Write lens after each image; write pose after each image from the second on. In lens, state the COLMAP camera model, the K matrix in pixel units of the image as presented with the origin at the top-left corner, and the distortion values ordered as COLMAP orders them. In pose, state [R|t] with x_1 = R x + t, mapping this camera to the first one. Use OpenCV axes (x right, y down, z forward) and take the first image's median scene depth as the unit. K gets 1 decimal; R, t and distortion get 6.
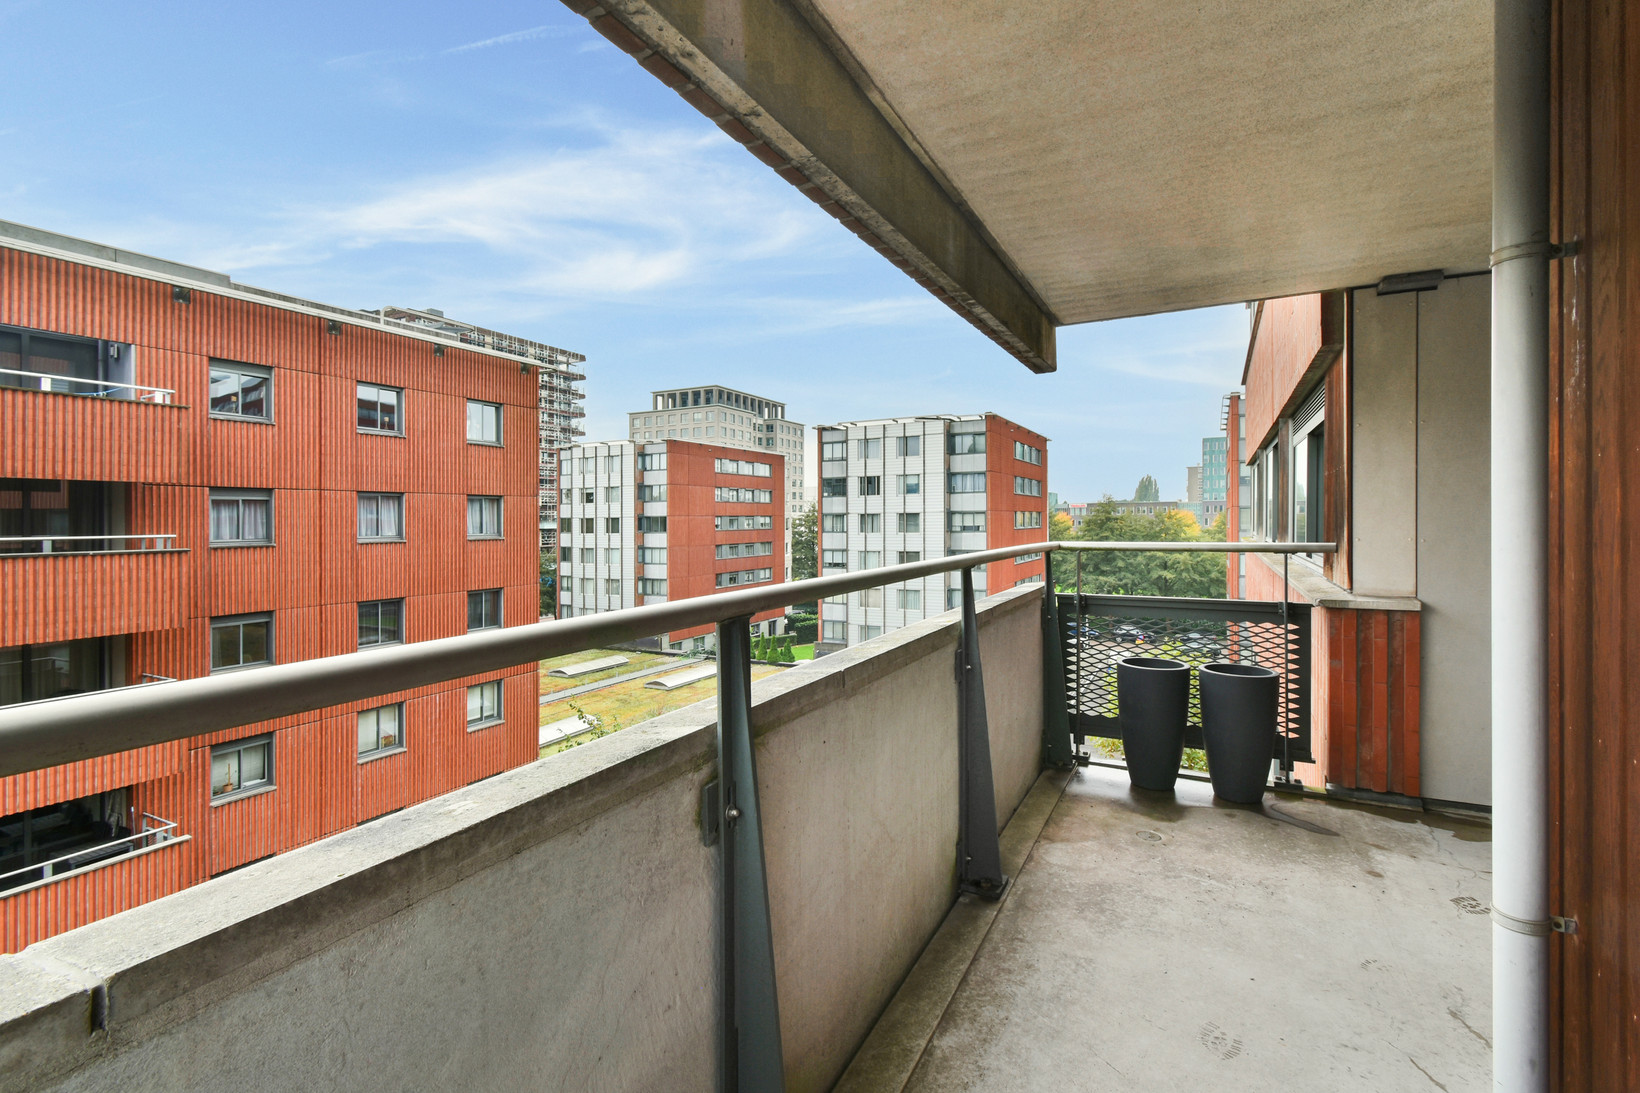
lens RADIAL K [[750.7, 0, 819.8], [0, 750.7, 538.2], [0, 0, 1]] dist [0.003769, -0.000602]
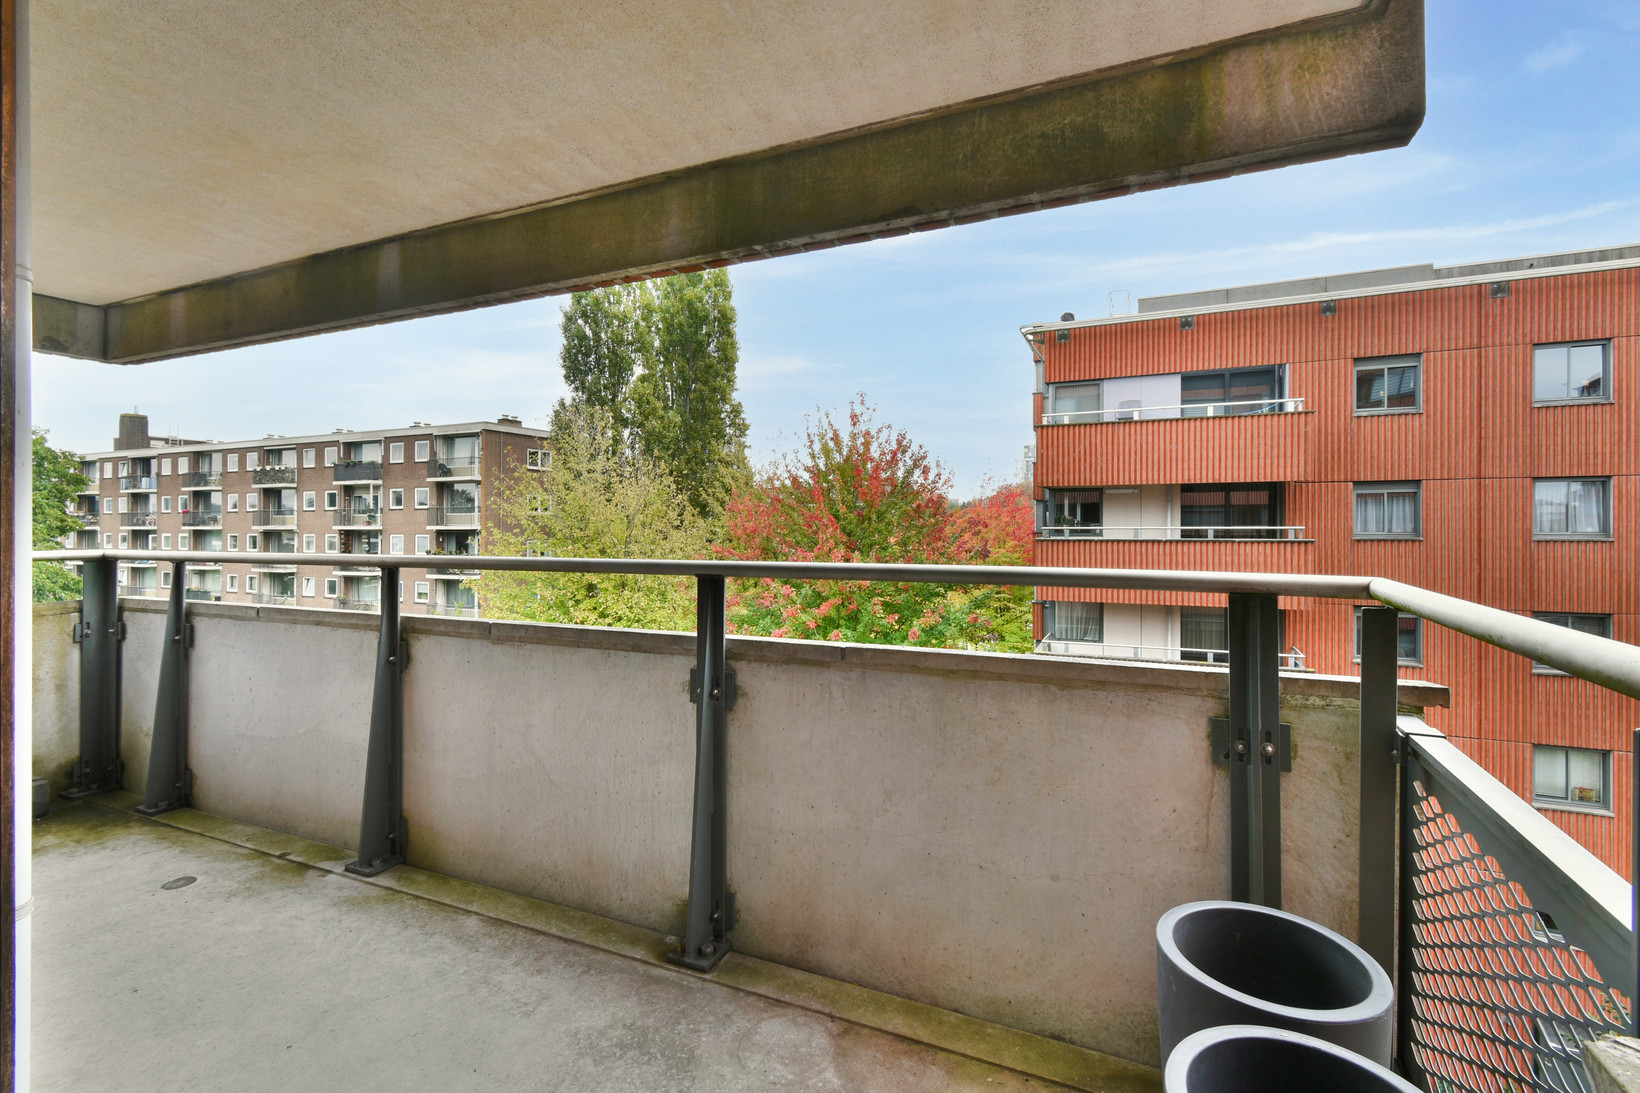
lens RADIAL K [[750.7, 0, 828.3], [0, 750.7, 533.6], [0, 0, 1]] dist [0.003769, -0.000602]
pose [[0.053210, 0.024458, -0.998284, 0.225047], [-0.019412, 0.999536, 0.023454, -0.006706], [0.998395, 0.018131, 0.053660, 0.232541]]
